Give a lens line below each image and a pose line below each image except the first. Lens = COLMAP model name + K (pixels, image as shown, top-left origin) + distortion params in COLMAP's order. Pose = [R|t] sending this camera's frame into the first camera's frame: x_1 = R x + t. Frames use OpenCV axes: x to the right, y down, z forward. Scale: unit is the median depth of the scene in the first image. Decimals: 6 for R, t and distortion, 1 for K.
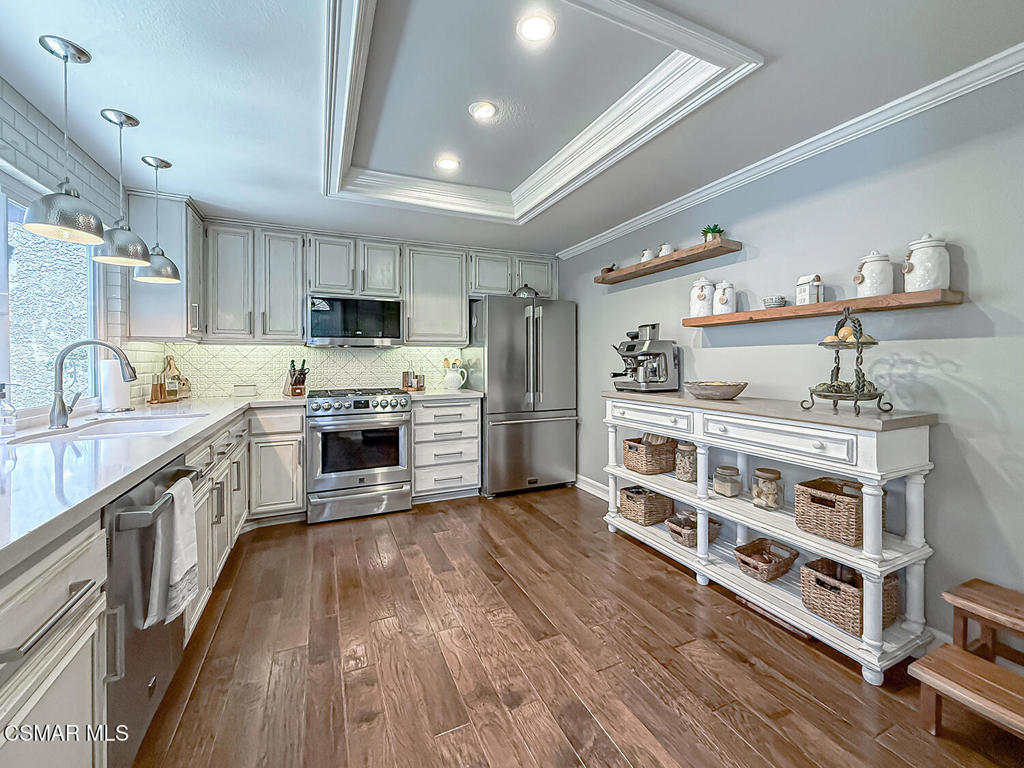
lens RADIAL K [[420.2, 0, 511.4], [0, 420.2, 363.8], [0, 0, 1]] dist [-0.001426, 0.000021]
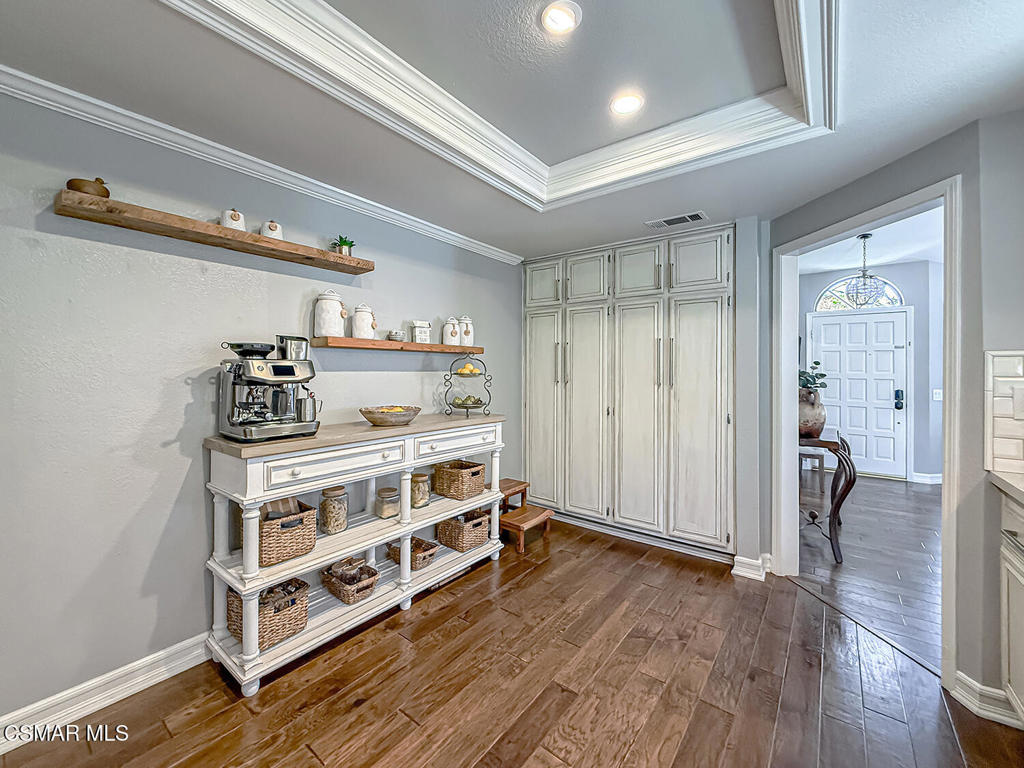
lens RADIAL K [[420.2, 0, 511.4], [0, 420.2, 363.8], [0, 0, 1]] dist [-0.001426, 0.000021]
pose [[-0.465693, 0.006950, 0.884919, -0.423989], [-0.004413, 0.999938, -0.010175, -0.040809], [-0.884935, -0.008644, -0.465634, 0.947615]]
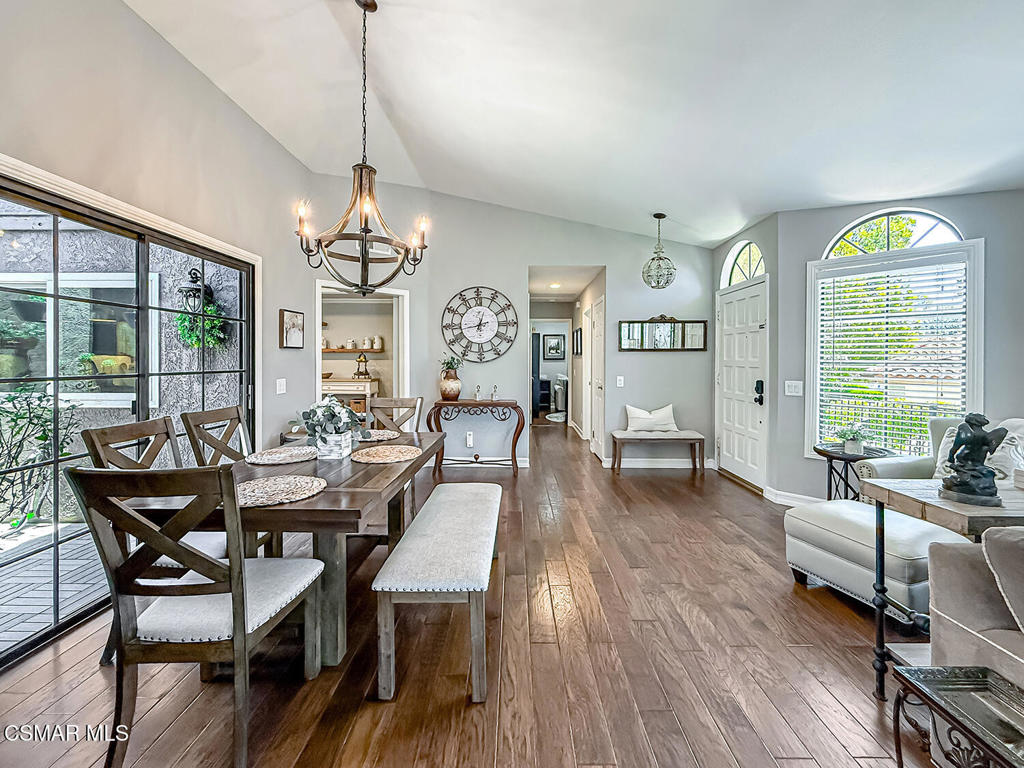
lens RADIAL K [[415.8, 0, 516.2], [0, 415.8, 372.2], [0, 0, 1]] dist [-0.001430, -0.000137]
pose [[0.412749, -0.012932, 0.910753, -1.235454], [-0.002703, 0.999877, 0.015422, -0.005075], [-0.910841, -0.008827, 0.412663, -1.096973]]
